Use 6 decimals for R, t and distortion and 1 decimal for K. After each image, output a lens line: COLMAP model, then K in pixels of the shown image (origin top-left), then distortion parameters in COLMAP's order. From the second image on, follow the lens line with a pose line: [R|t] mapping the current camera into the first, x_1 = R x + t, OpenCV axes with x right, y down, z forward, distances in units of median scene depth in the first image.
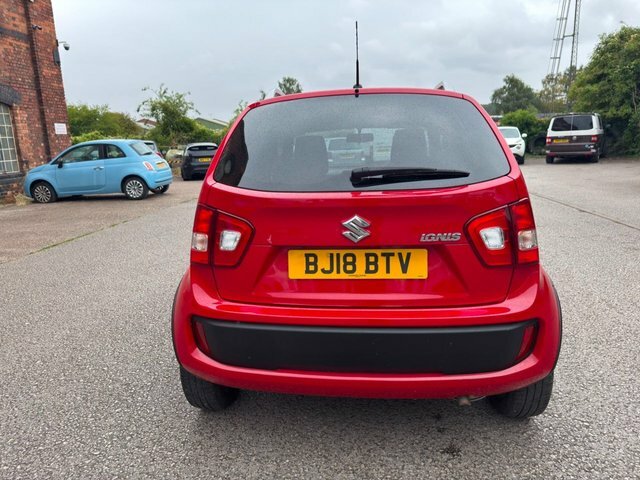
lens RADIAL K [[442.7, 0, 322.5], [0, 442.7, 243.4], [0, 0, 1]] dist [-0.011456, -0.009972]
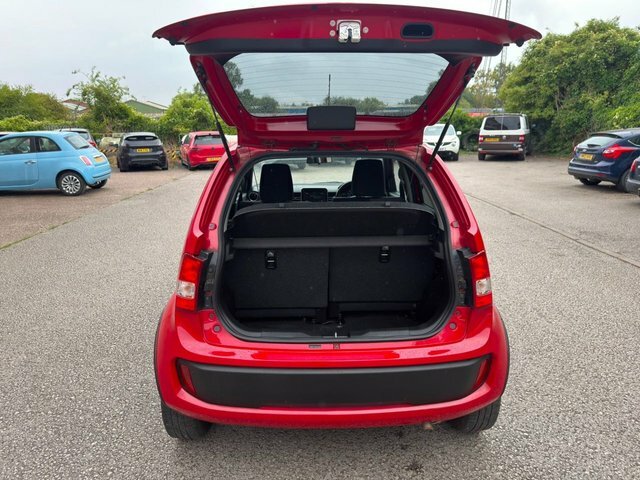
lens RADIAL K [[442.7, 0, 317.7], [0, 442.7, 240.8], [0, 0, 1]] dist [-0.011456, -0.009972]
pose [[0.991853, -0.003963, 0.127324, -0.075450], [0.000502, 0.999630, 0.027207, -0.111139], [-0.127384, -0.026921, 0.991488, -0.055817]]
